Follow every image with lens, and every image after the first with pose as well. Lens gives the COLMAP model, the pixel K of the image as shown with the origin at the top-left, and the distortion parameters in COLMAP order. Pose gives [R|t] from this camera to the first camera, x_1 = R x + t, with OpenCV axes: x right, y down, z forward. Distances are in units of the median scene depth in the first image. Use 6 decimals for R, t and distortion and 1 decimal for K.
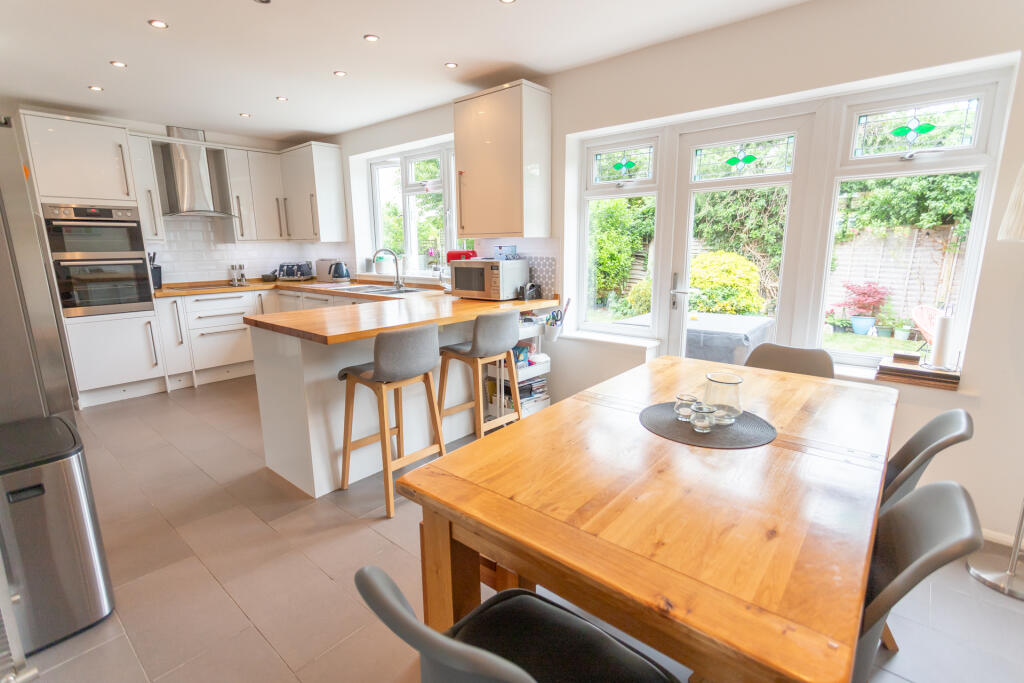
lens RADIAL K [[482.9, 0, 507.8], [0, 482.9, 340.4], [0, 0, 1]] dist [0.001552, 0.002053]
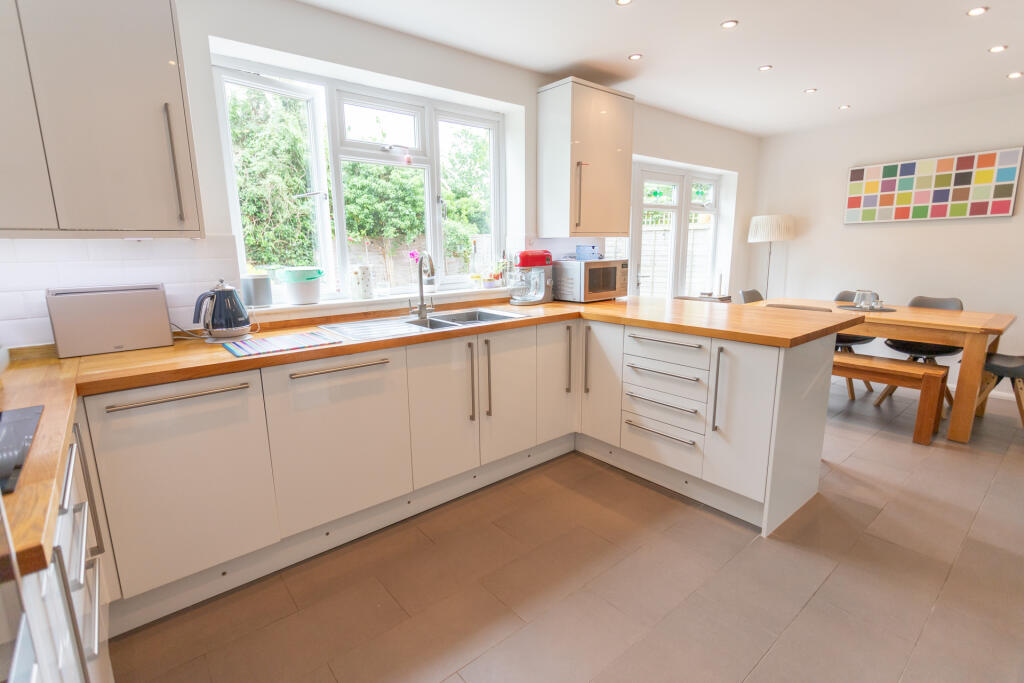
lens RADIAL K [[482.9, 0, 511.1], [0, 482.9, 338.8], [0, 0, 1]] dist [0.001552, 0.002053]
pose [[0.161180, -0.181926, 0.970012, -0.961586], [0.205615, 0.967486, 0.147287, -0.176207], [-0.965269, 0.175710, 0.193346, 0.928301]]
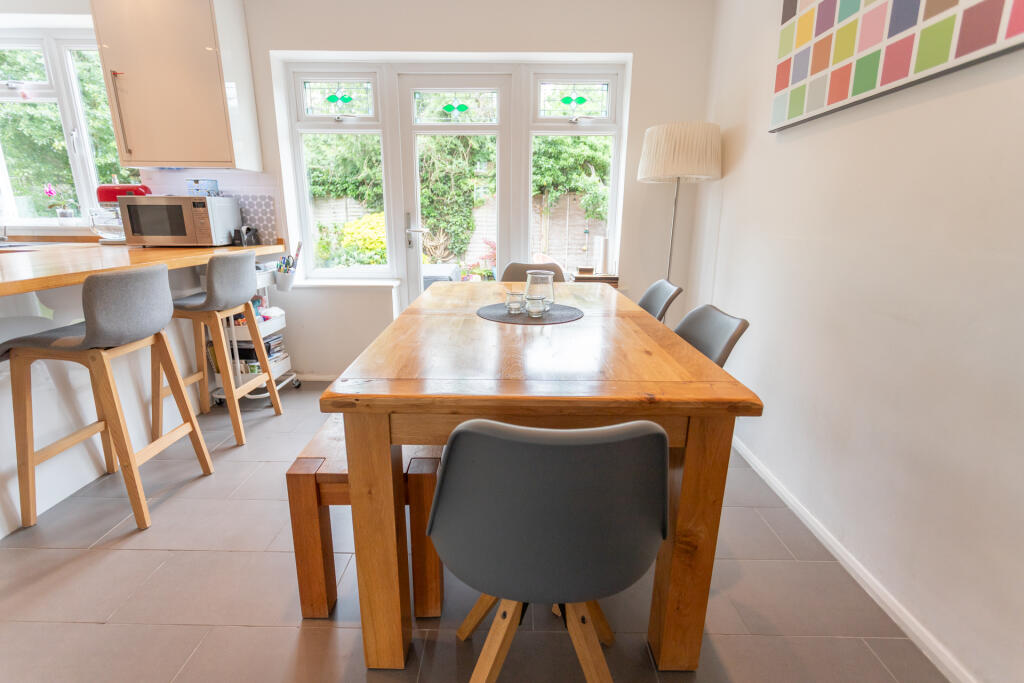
lens RADIAL K [[482.9, 0, 509.1], [0, 482.9, 339.9], [0, 0, 1]] dist [0.001552, 0.002053]
pose [[0.761771, -0.149781, 0.630295, -0.152921], [0.113536, 0.988715, 0.097736, 0.045101], [-0.637821, -0.002892, 0.770179, 0.046001]]
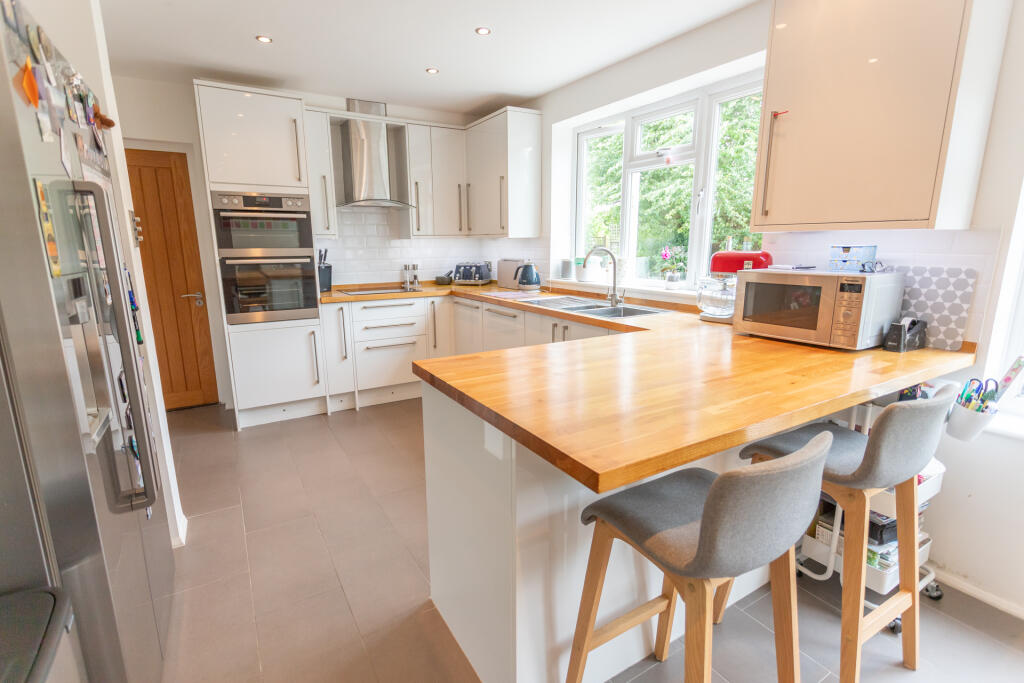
lens RADIAL K [[482.9, 0, 503.7], [0, 482.9, 339.8], [0, 0, 1]] dist [0.001552, 0.002053]
pose [[0.949516, 0.069055, -0.306024, -0.191140], [-0.067841, 0.997589, 0.014614, -0.067387], [0.306296, 0.006885, 0.951911, 0.341758]]
